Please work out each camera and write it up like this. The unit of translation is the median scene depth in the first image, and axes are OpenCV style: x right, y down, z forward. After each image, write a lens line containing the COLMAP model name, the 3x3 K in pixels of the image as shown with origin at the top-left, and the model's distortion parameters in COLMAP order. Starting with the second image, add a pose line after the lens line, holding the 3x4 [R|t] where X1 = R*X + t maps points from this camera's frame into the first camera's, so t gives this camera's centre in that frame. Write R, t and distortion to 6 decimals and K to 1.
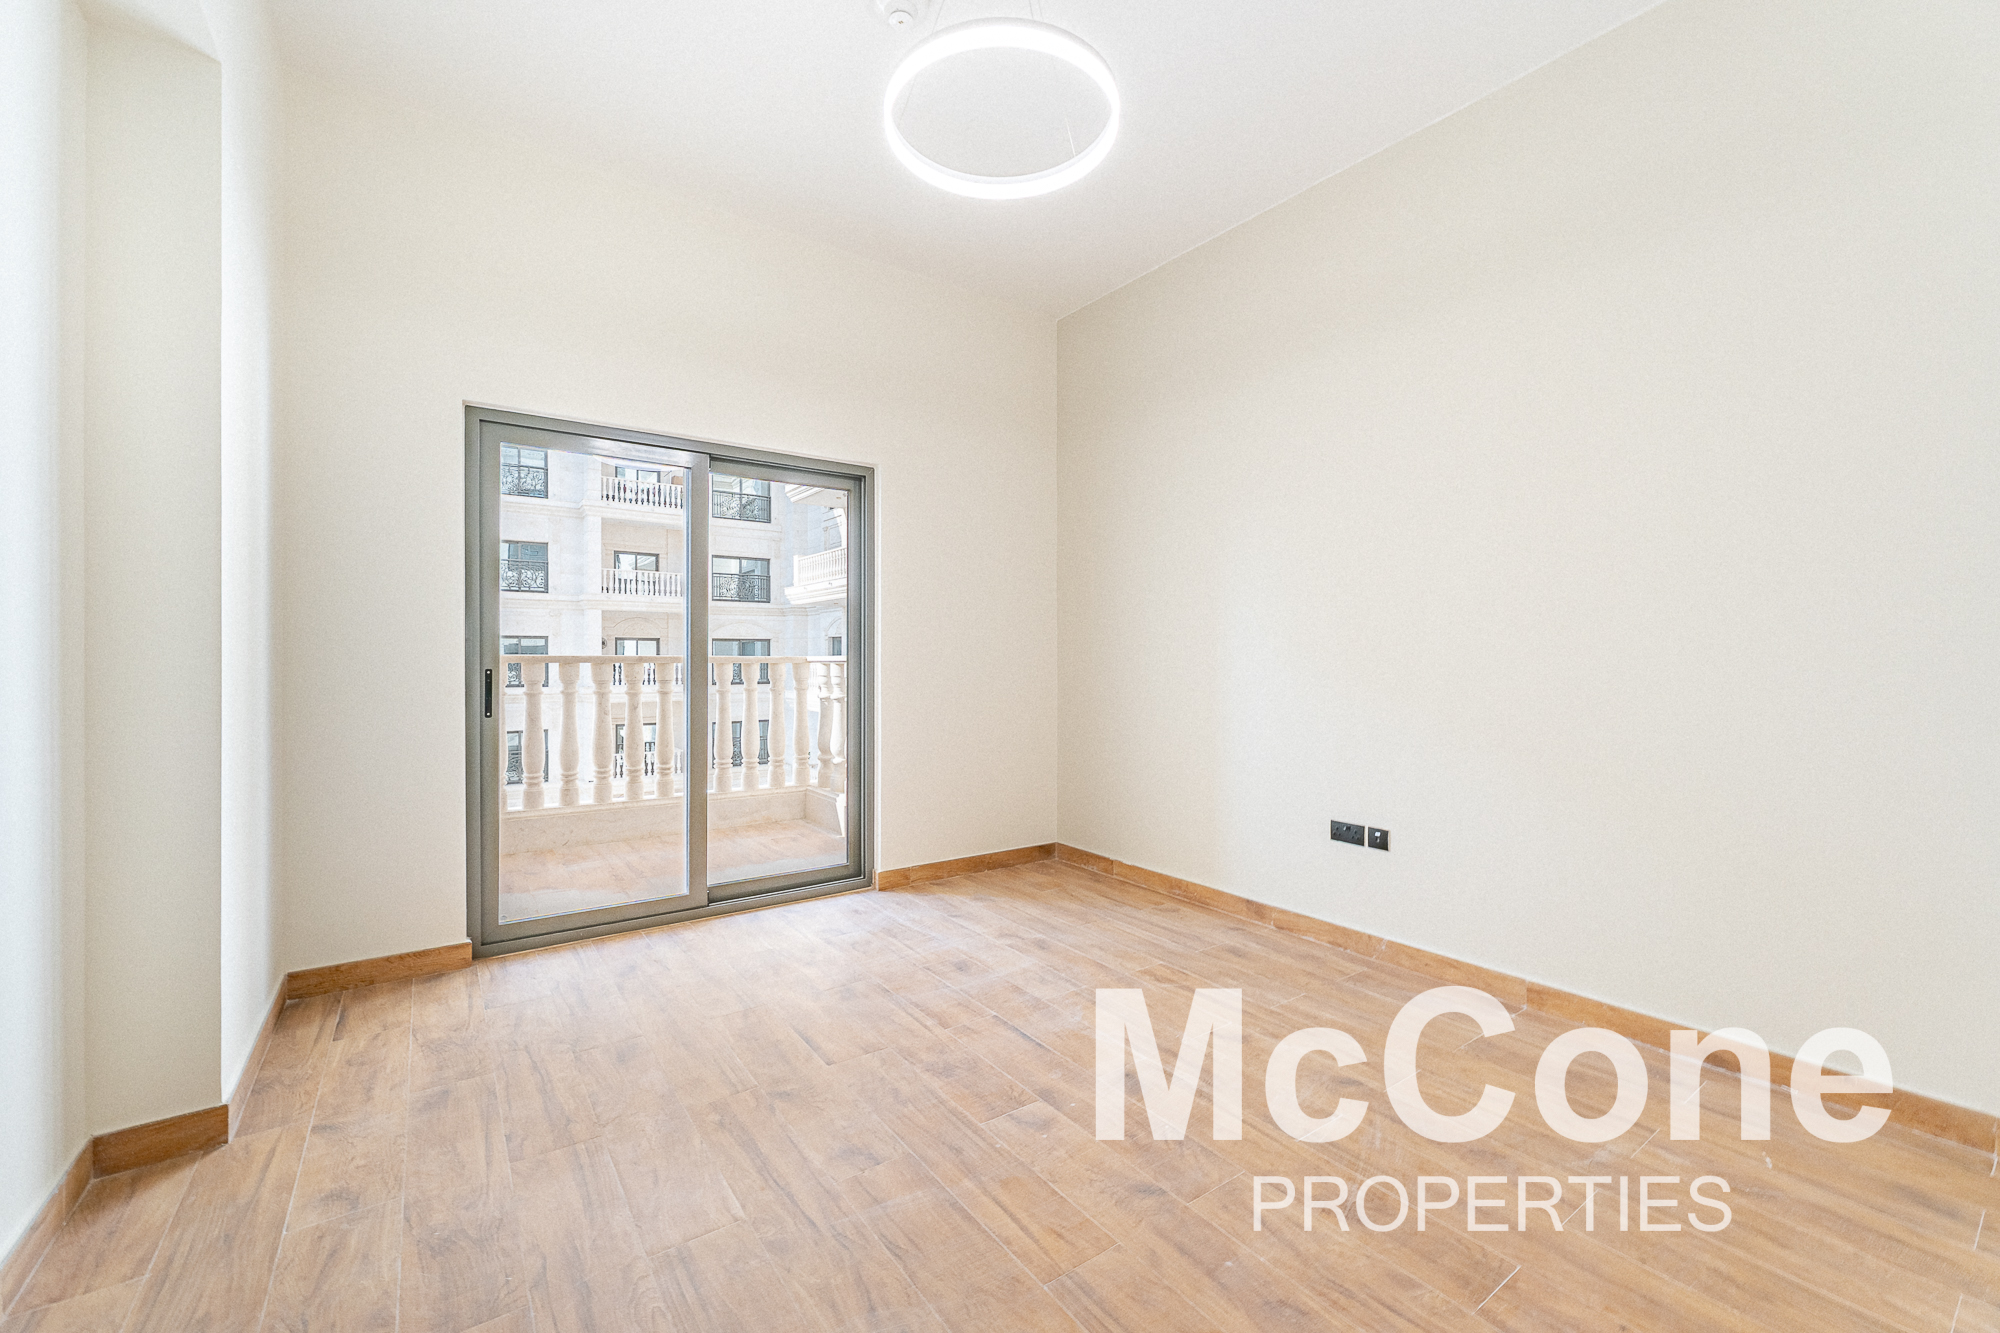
lens RADIAL K [[809.6, 0, 987.9], [0, 809.6, 657.7], [0, 0, 1]] dist [0.000826, -0.000386]
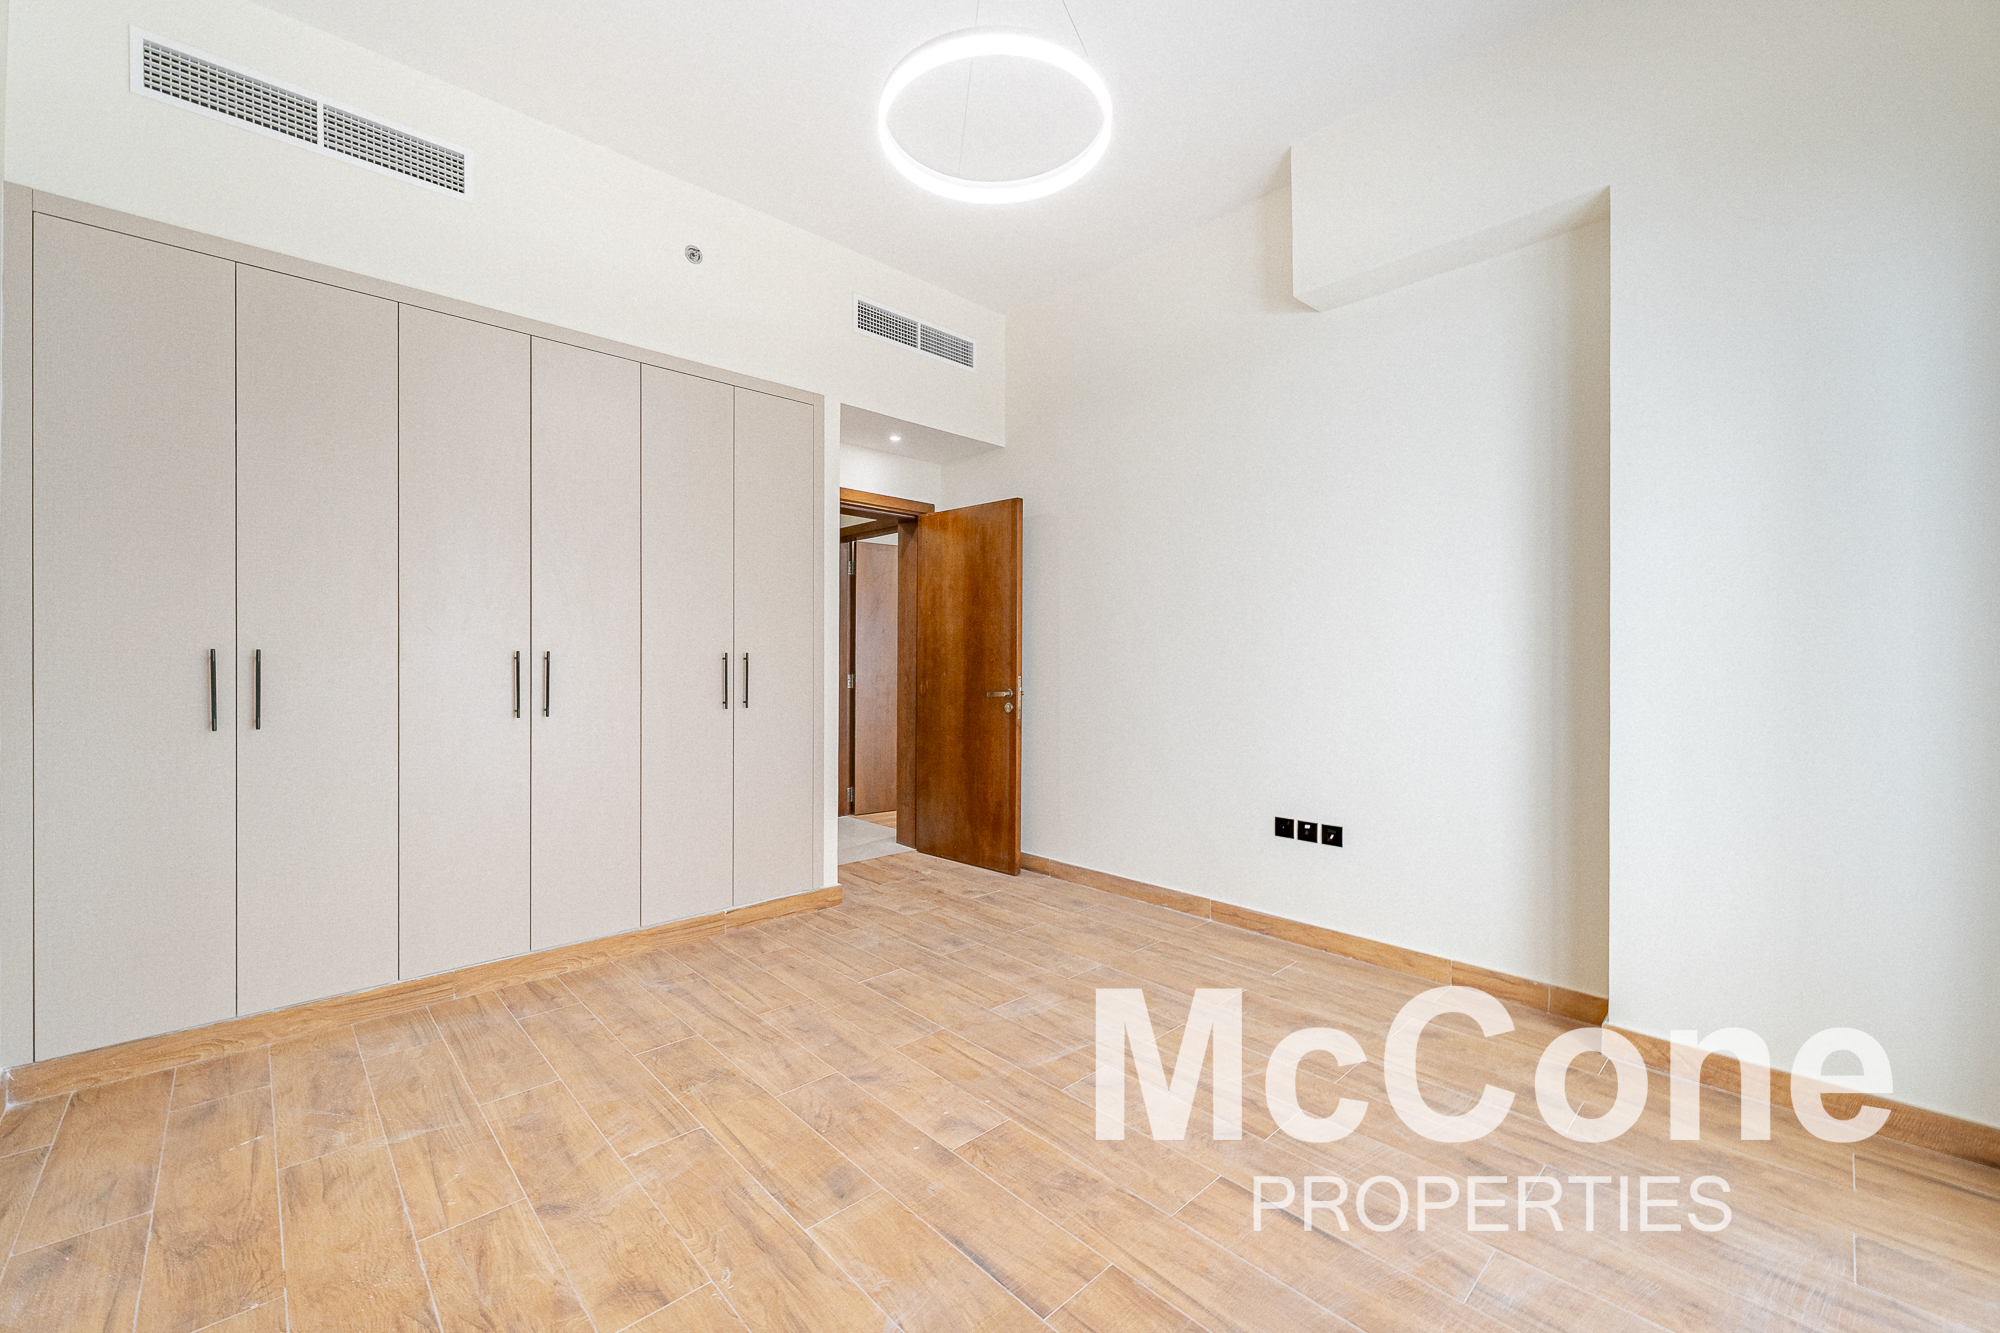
lens RADIAL K [[809.6, 0, 987.9], [0, 809.6, 657.7], [0, 0, 1]] dist [0.000826, -0.000386]
pose [[-0.990264, -0.006262, -0.139064, 0.165431], [-0.006037, 0.999980, -0.002037, -0.001236], [0.139074, -0.001178, -0.990281, 2.040219]]
